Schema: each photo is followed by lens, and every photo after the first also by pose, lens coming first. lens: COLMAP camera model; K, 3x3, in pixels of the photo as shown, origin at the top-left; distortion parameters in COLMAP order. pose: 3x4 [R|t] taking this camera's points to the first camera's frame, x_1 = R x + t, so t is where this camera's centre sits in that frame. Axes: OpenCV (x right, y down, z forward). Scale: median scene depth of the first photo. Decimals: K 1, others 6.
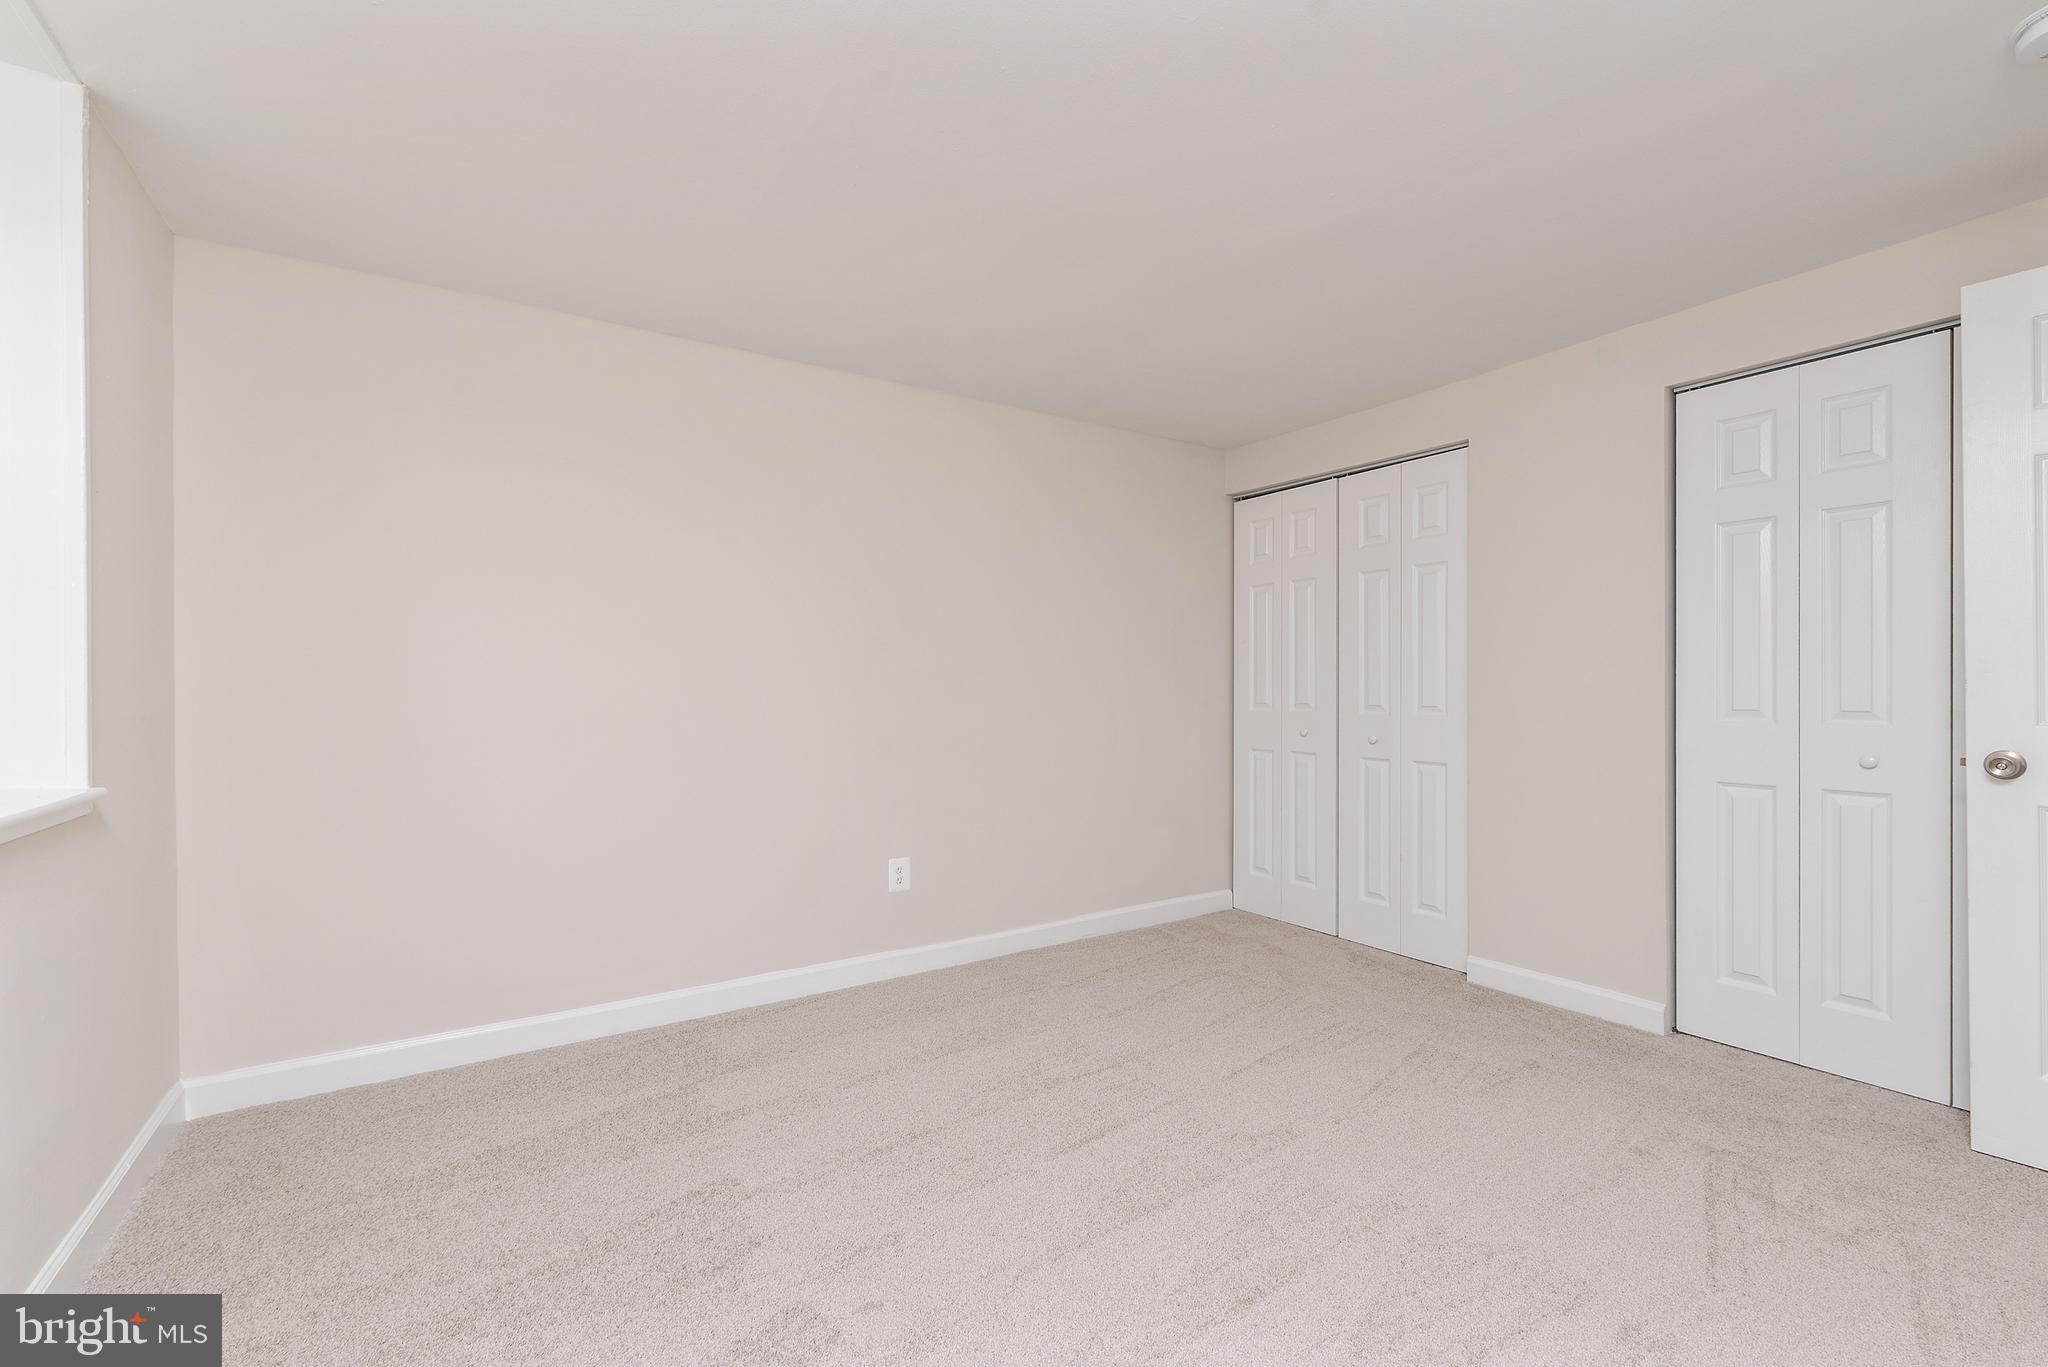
lens RADIAL K [[886.2, 0, 1019.7], [0, 886.2, 686.8], [0, 0, 1]] dist [0.005869, -0.001387]
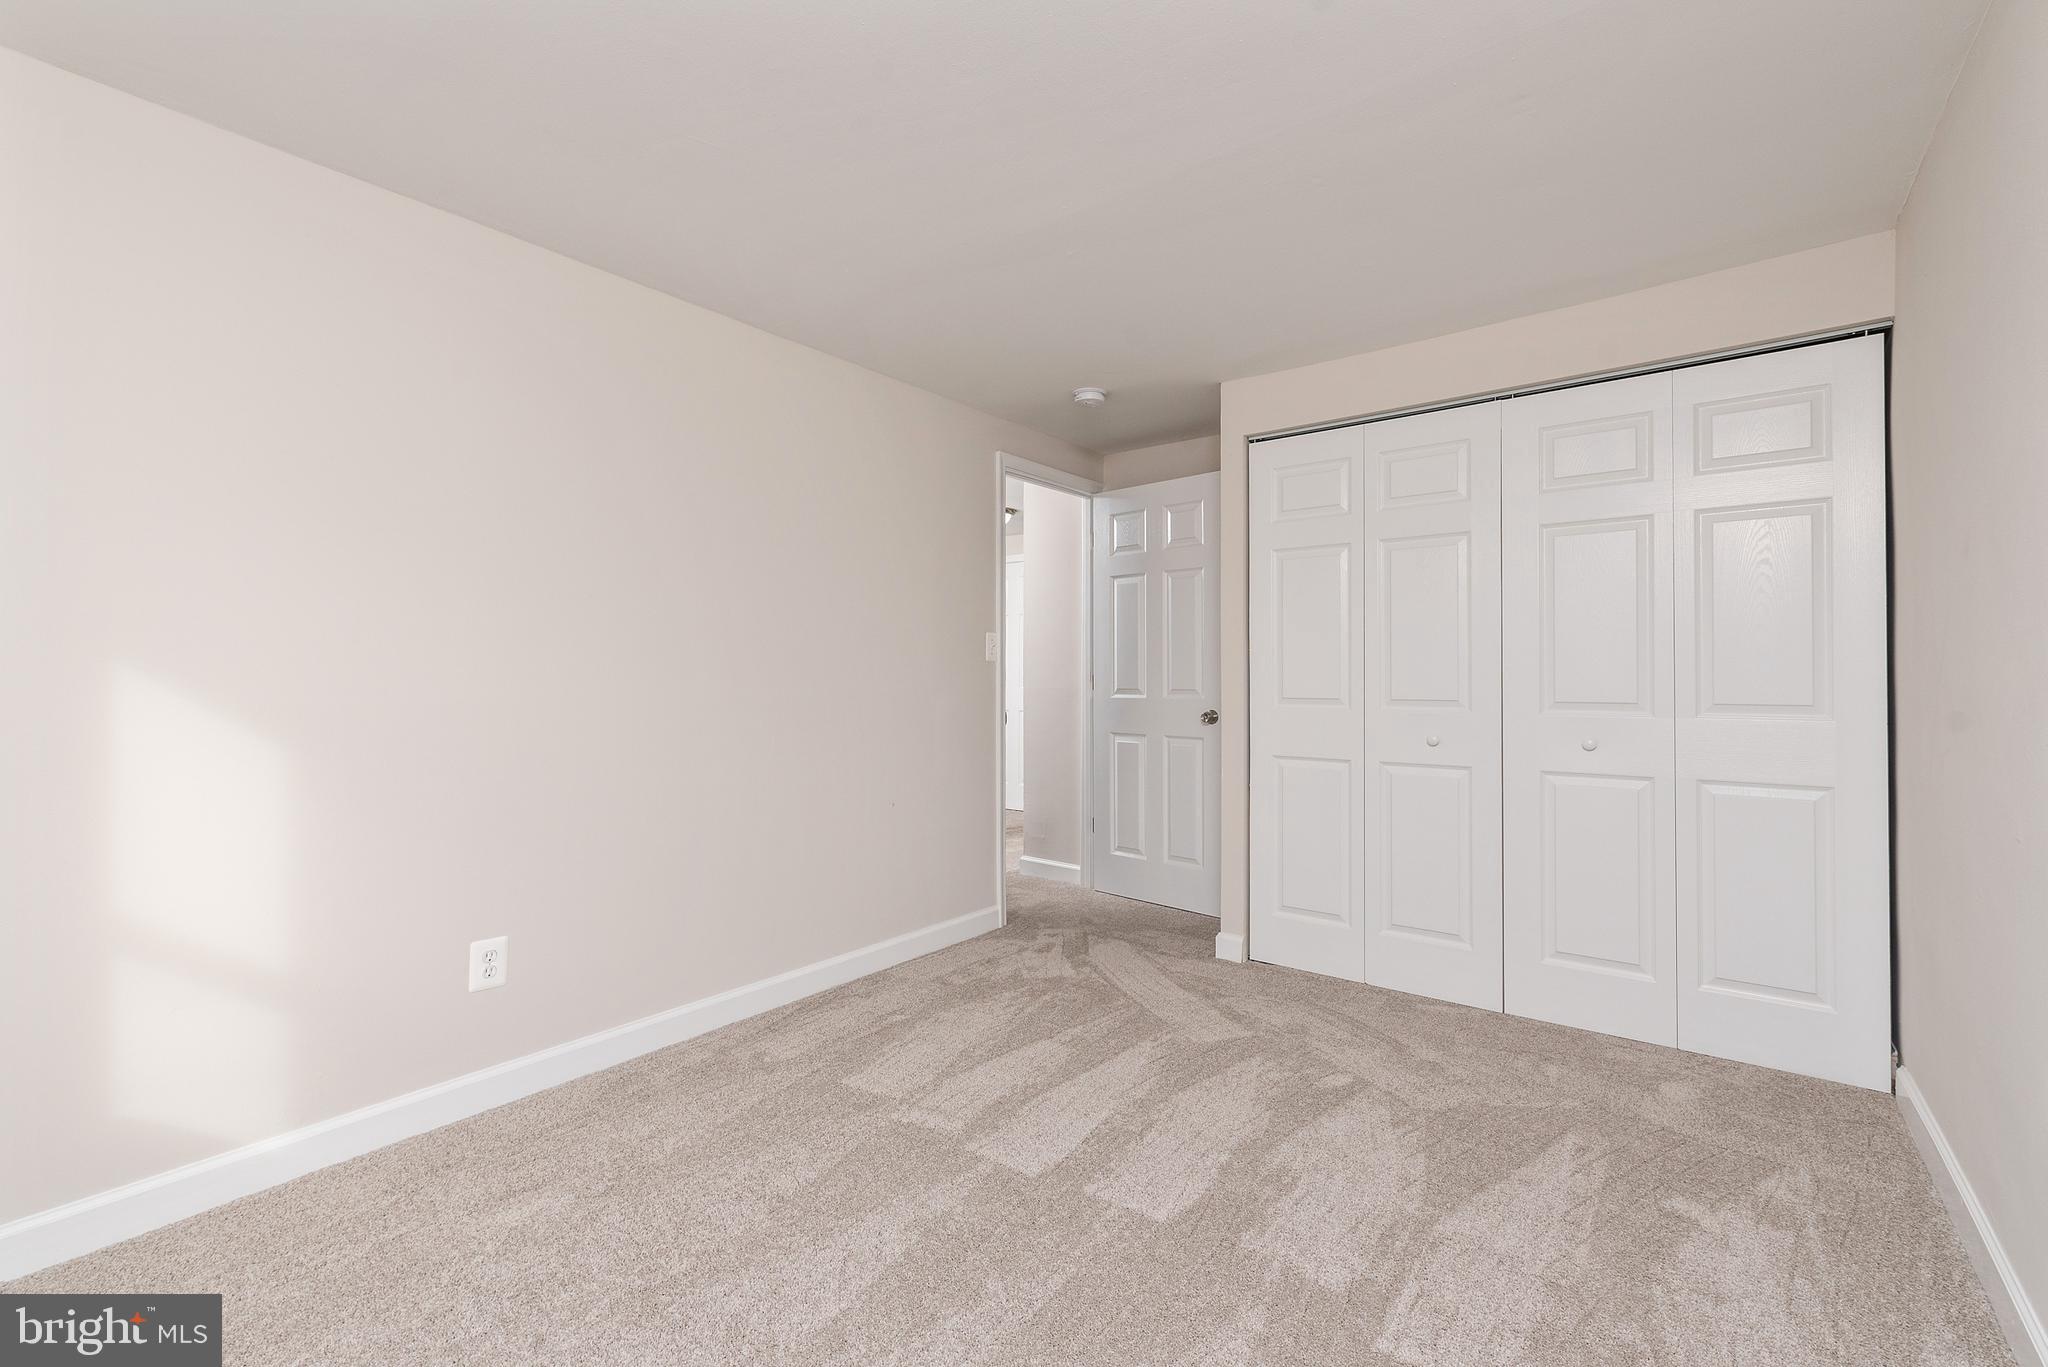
lens RADIAL K [[886.2, 0, 1031.6], [0, 886.2, 667.2], [0, 0, 1]] dist [0.005869, -0.001387]
pose [[0.936328, 0.010841, 0.350959, -0.133257], [-0.007058, 0.999902, -0.012056, 0.001617], [-0.351056, 0.008811, 0.936313, 0.214350]]
